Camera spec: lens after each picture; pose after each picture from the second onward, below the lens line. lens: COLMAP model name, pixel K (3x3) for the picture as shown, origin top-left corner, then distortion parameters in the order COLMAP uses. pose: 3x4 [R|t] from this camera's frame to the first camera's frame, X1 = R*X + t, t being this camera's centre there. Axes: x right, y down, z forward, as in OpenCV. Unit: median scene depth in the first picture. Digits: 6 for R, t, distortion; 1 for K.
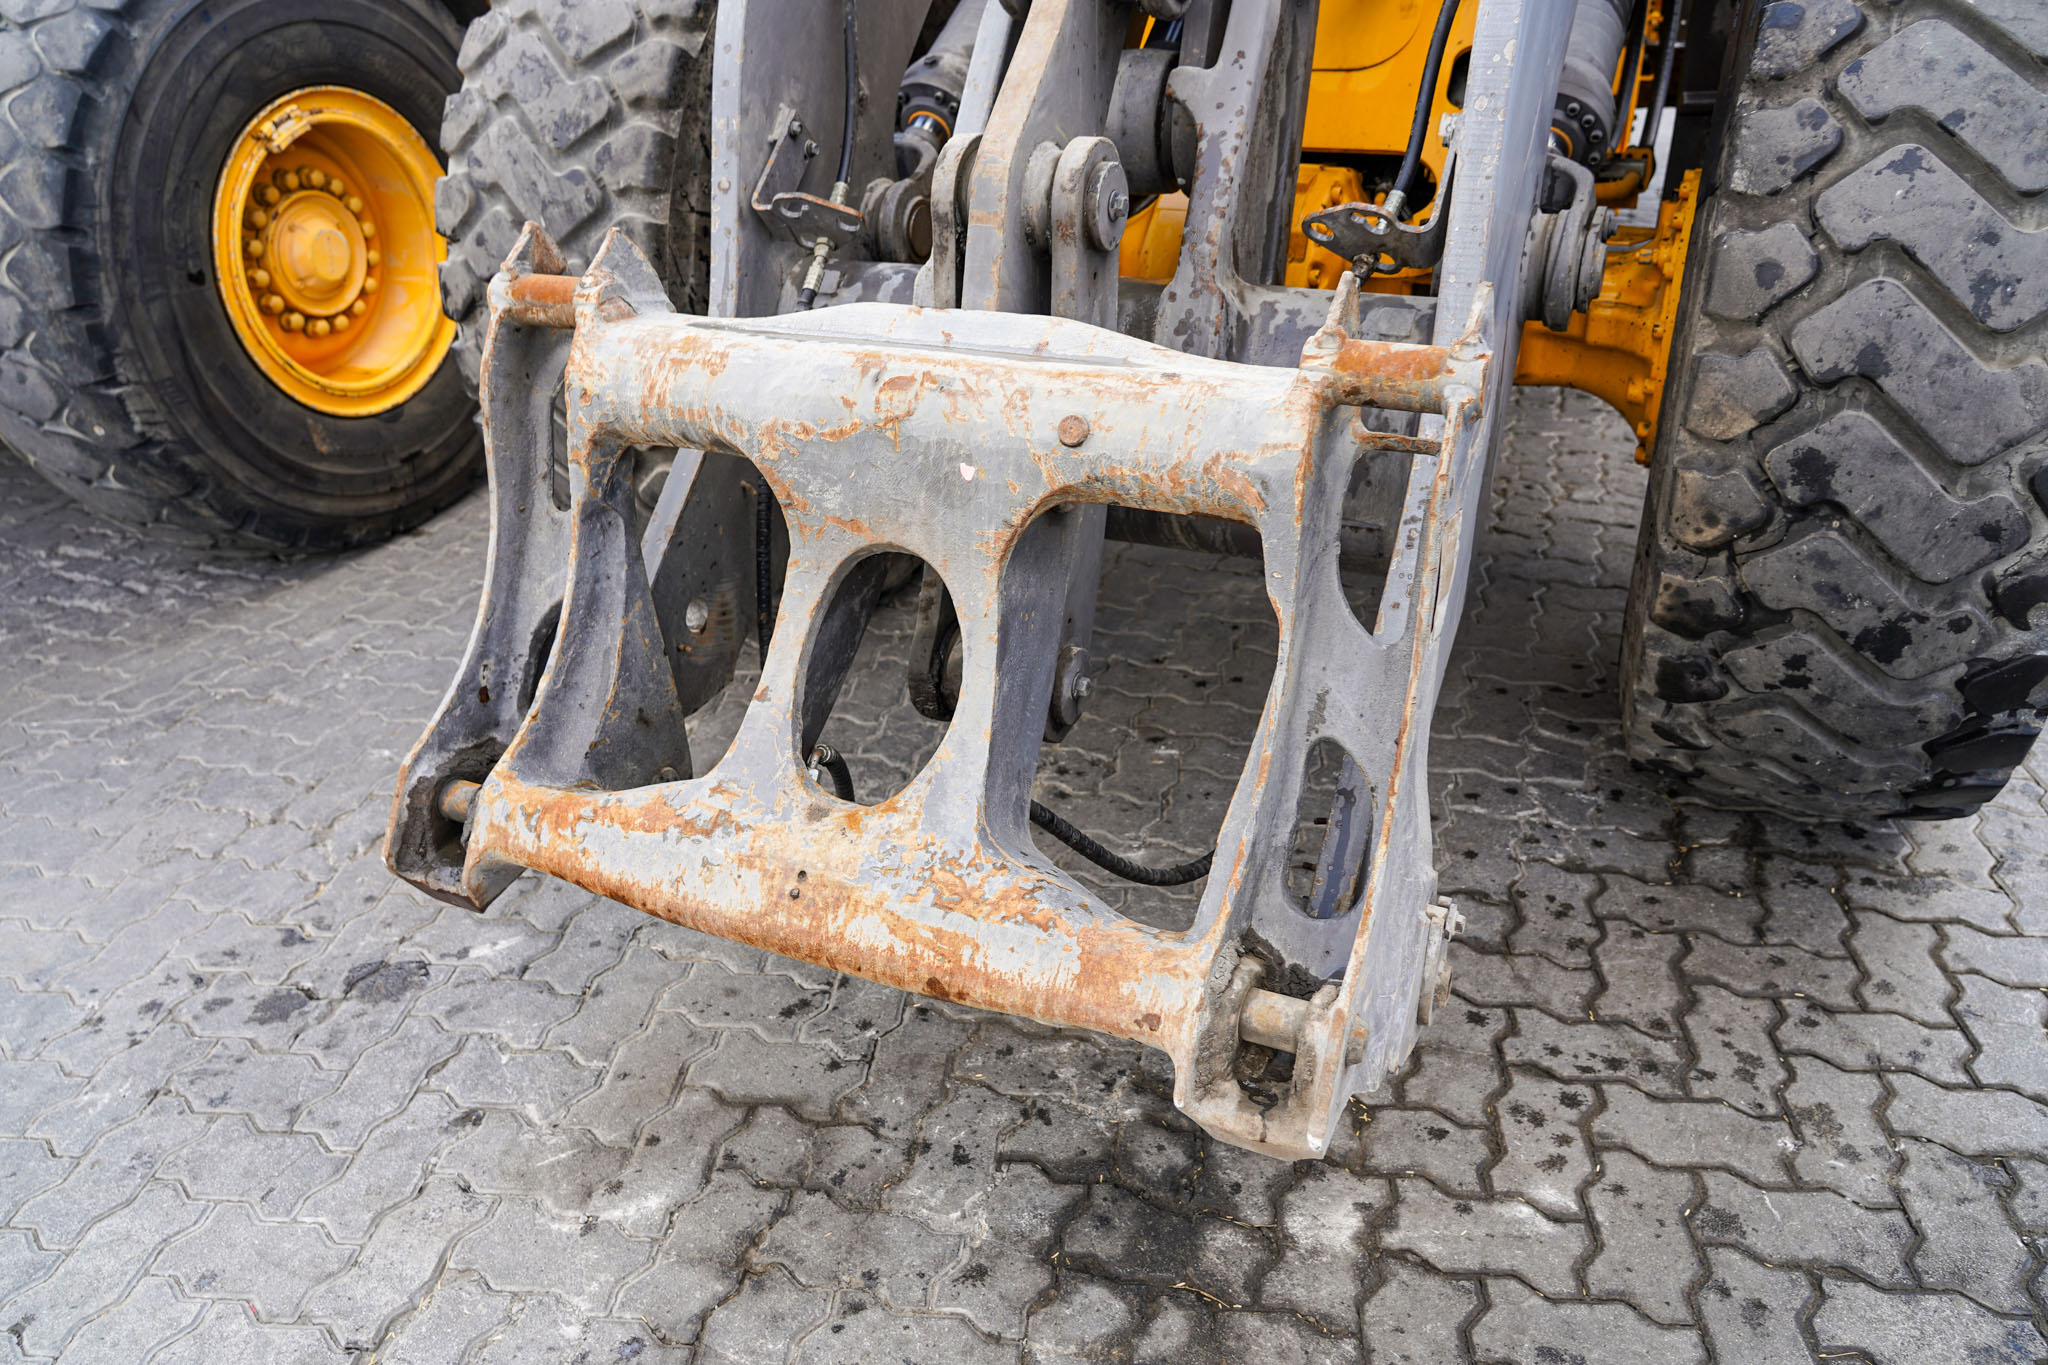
lens RADIAL K [[1449.7, 0, 1029.9], [0, 1449.7, 674.2], [0, 0, 1]] dist [-0.016276, 0.000223]
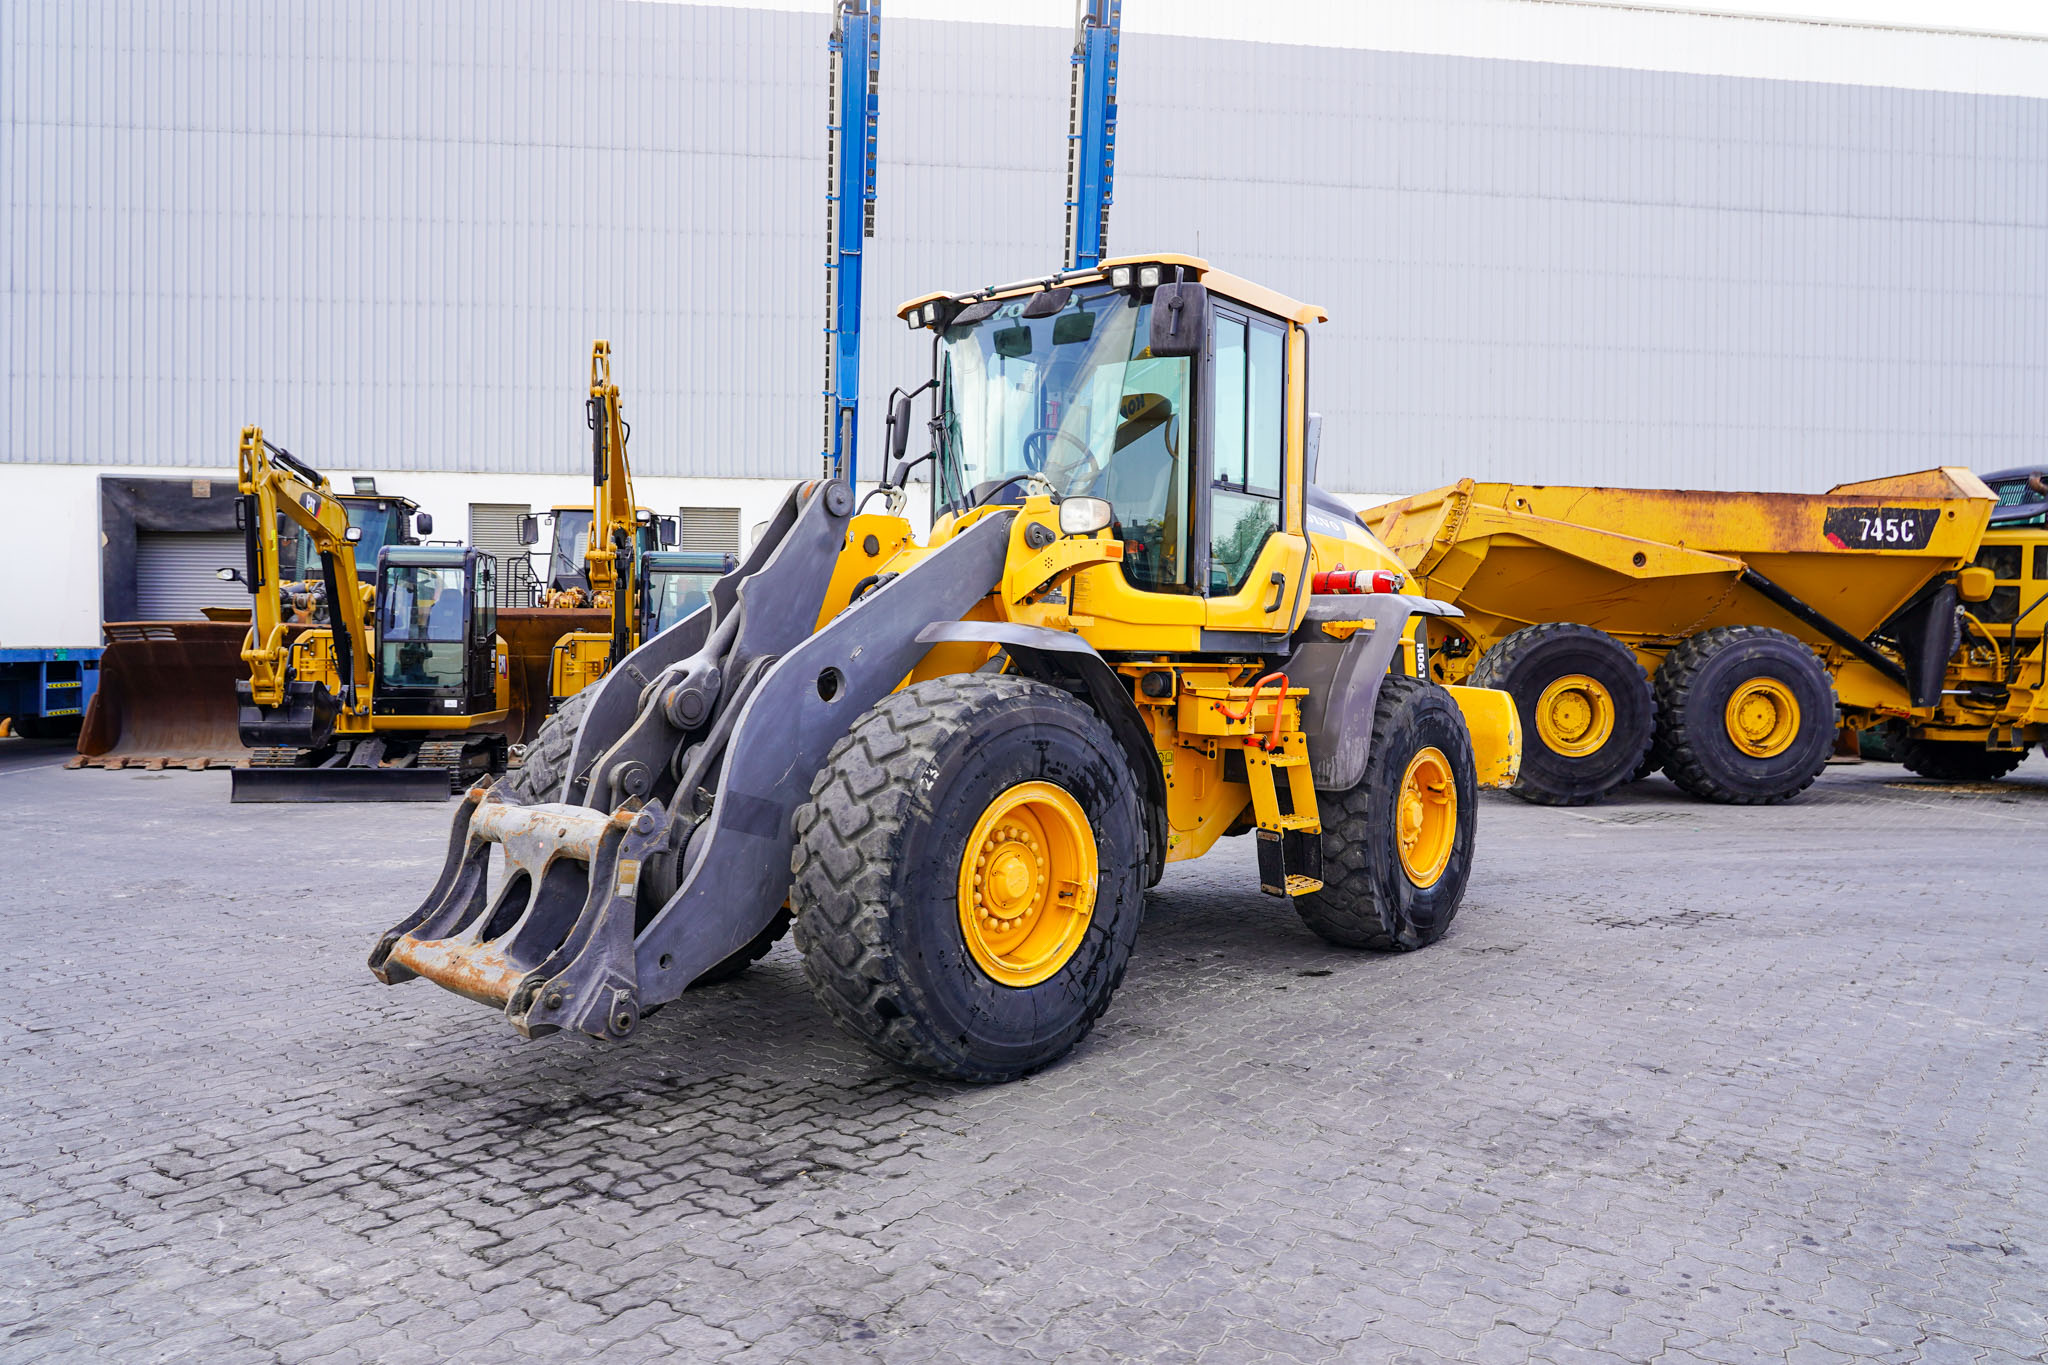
lens RADIAL K [[1480.6, 0, 1024.0], [0, 1480.6, 682.5], [0, 0, 1]] dist [-0.020132, 0.004948]
pose [[0.951029, 0.062246, -0.302771, 1.809434], [-0.193706, 0.883336, -0.426843, 0.683348], [0.240879, 0.464588, 0.852136, -1.612031]]
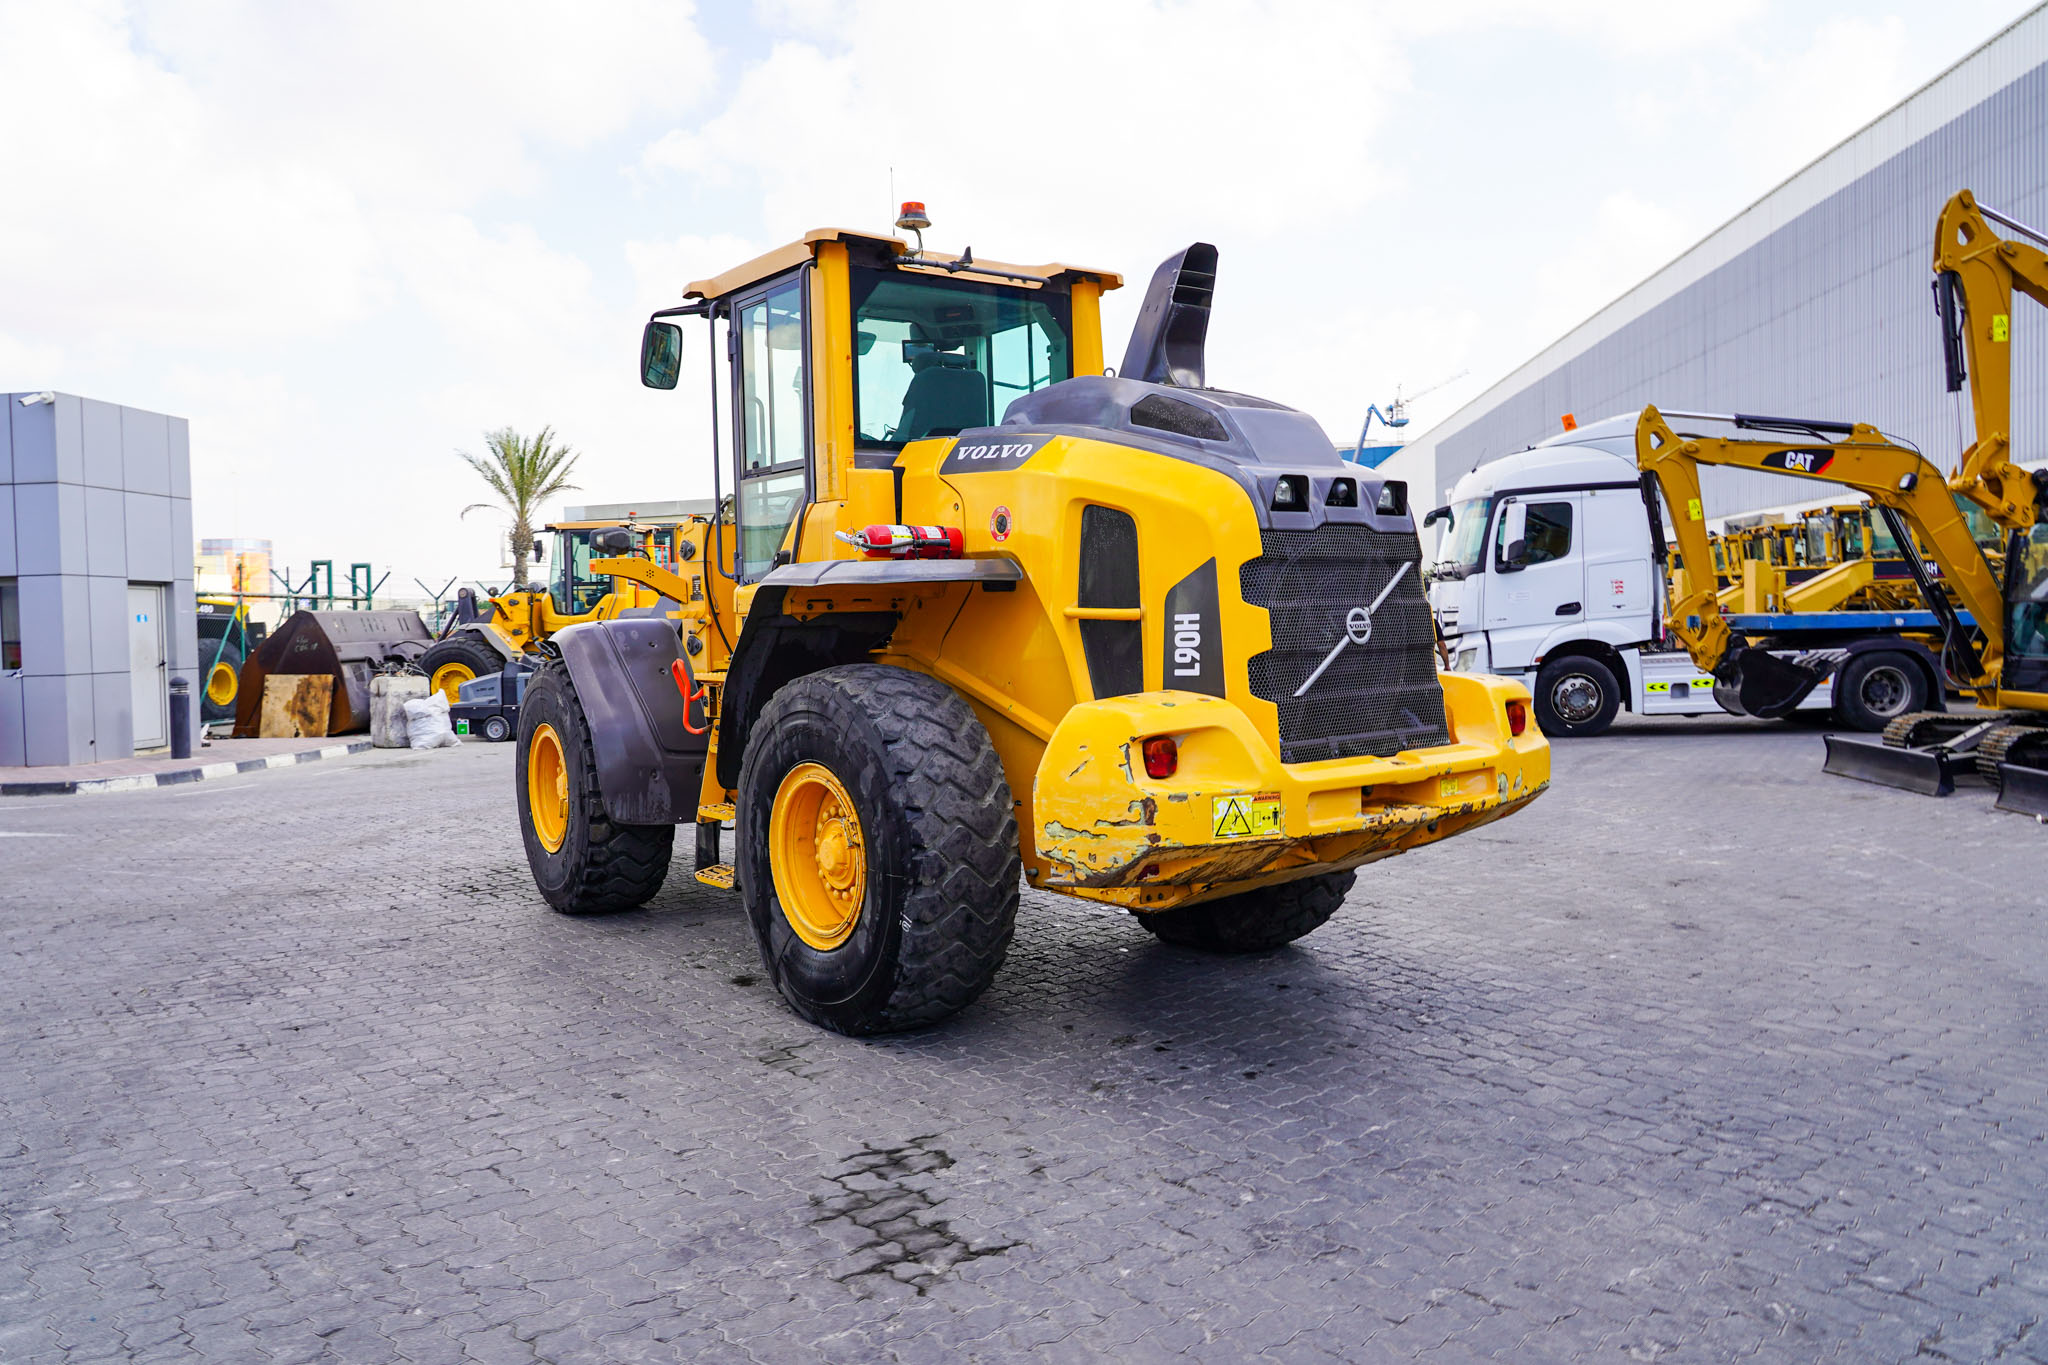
lens RADIAL K [[1498.0, 0, 1011.5], [0, 1498.0, 685.8], [0, 0, 1]] dist [-0.015758, 0.001393]
pose [[-0.517284, 0.094995, -0.850525, 4.318515], [-0.370620, 0.870929, 0.322682, -2.767565], [0.771400, 0.482140, -0.415311, 4.362962]]
